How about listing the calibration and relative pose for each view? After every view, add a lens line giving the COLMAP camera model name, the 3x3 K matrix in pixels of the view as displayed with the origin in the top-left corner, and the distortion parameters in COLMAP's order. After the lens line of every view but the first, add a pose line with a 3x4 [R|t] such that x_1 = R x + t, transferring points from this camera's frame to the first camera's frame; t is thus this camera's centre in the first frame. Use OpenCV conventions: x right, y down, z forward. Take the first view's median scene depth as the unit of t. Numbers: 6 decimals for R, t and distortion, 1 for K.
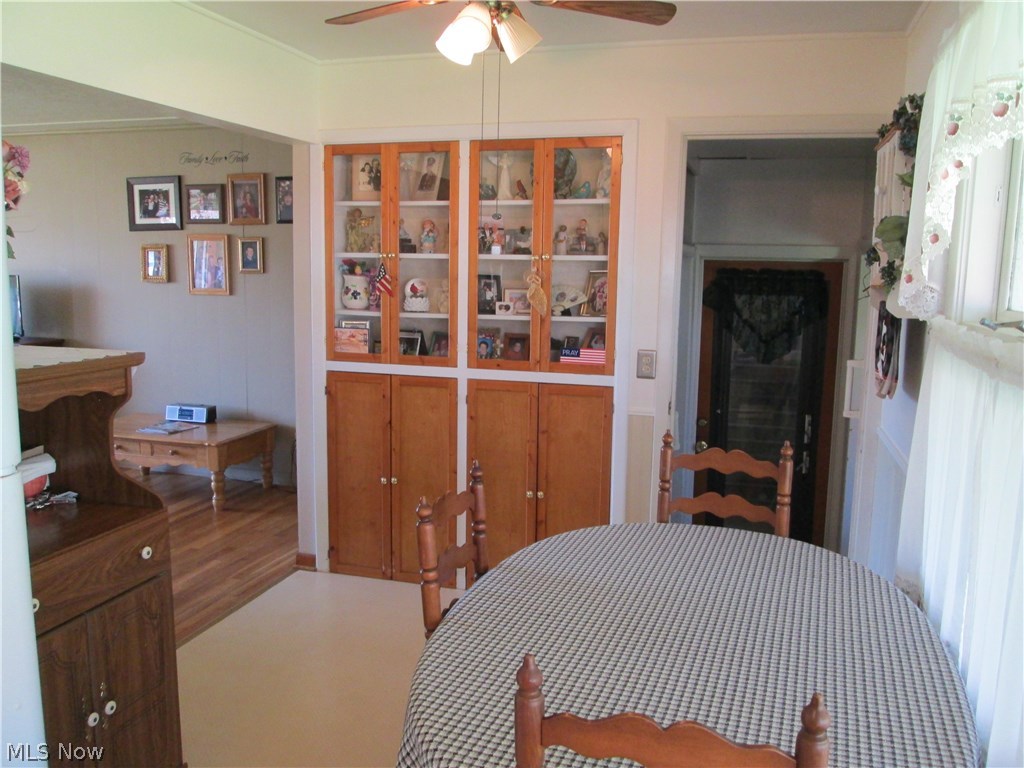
lens RADIAL K [[840.8, 0, 512.0], [0, 840.8, 384.0], [0, 0, 1]] dist [-0.053393, -0.002296]
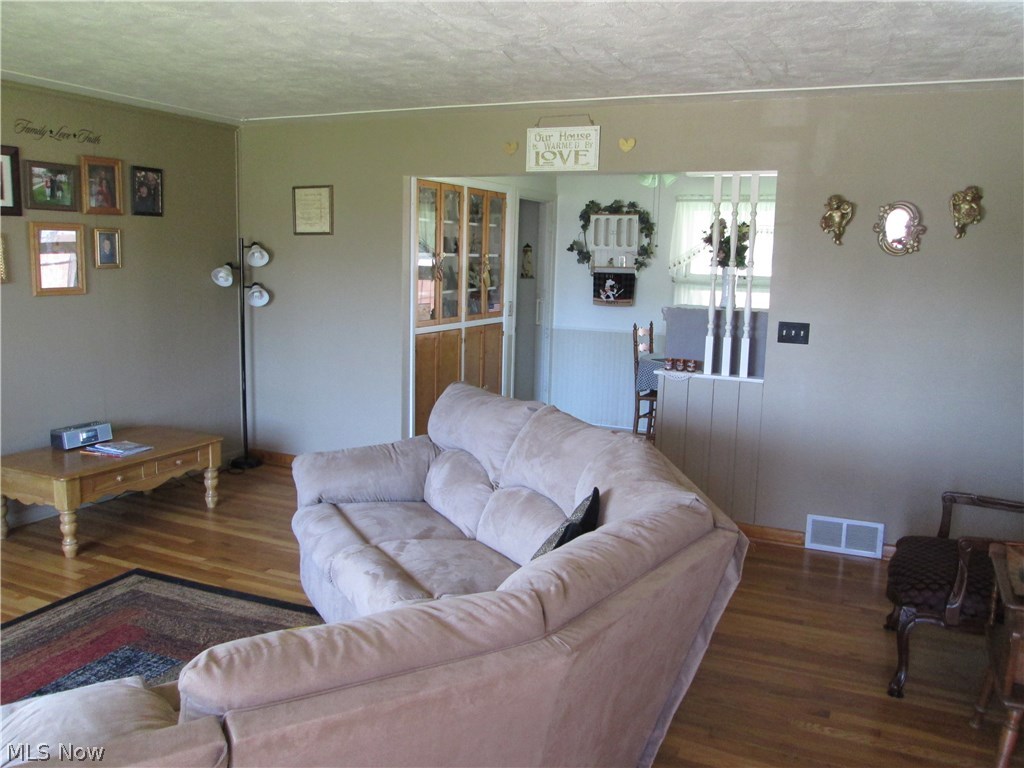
lens RADIAL K [[840.8, 0, 512.0], [0, 840.8, 384.0], [0, 0, 1]] dist [-0.053393, -0.002296]
pose [[0.144698, -0.164878, 0.975642, -1.158192], [0.116907, 0.981962, 0.148607, -0.091566], [-0.982545, 0.092556, 0.161363, 0.437466]]
